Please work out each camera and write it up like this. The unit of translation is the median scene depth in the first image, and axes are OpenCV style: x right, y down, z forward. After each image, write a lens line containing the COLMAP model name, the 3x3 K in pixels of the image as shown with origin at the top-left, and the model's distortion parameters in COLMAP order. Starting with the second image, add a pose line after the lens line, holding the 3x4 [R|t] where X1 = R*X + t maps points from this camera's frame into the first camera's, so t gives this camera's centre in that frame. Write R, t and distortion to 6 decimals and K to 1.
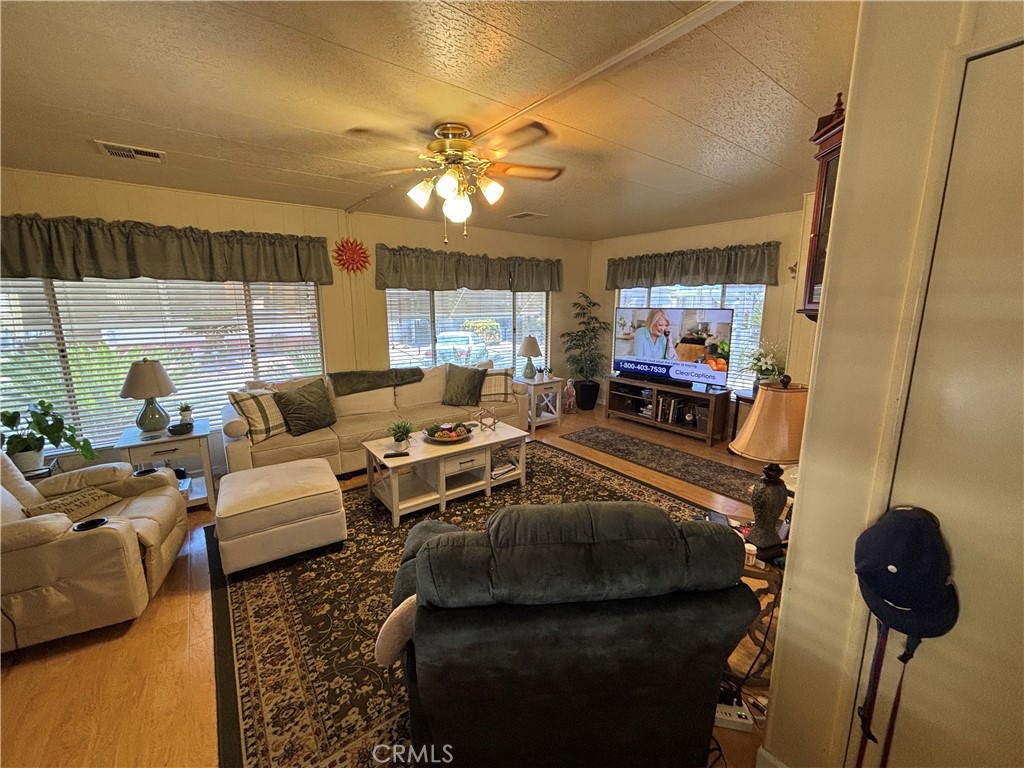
lens RADIAL K [[411.8, 0, 502.4], [0, 411.8, 378.4], [0, 0, 1]] dist [0.000992, -0.000504]
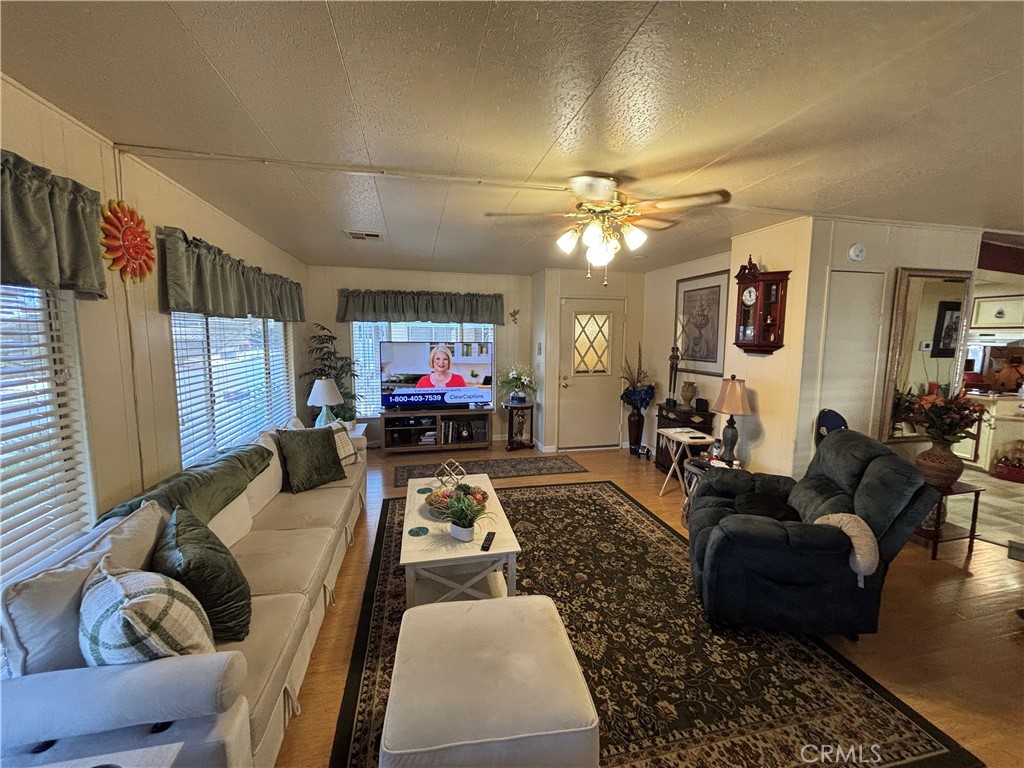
lens RADIAL K [[411.8, 0, 506.2], [0, 411.8, 387.0], [0, 0, 1]] dist [0.000992, -0.000504]
pose [[0.404852, -0.109667, 0.907782, -0.745063], [0.153405, 0.986857, 0.050804, -0.105828], [-0.901422, 0.118690, 0.416355, 0.513419]]
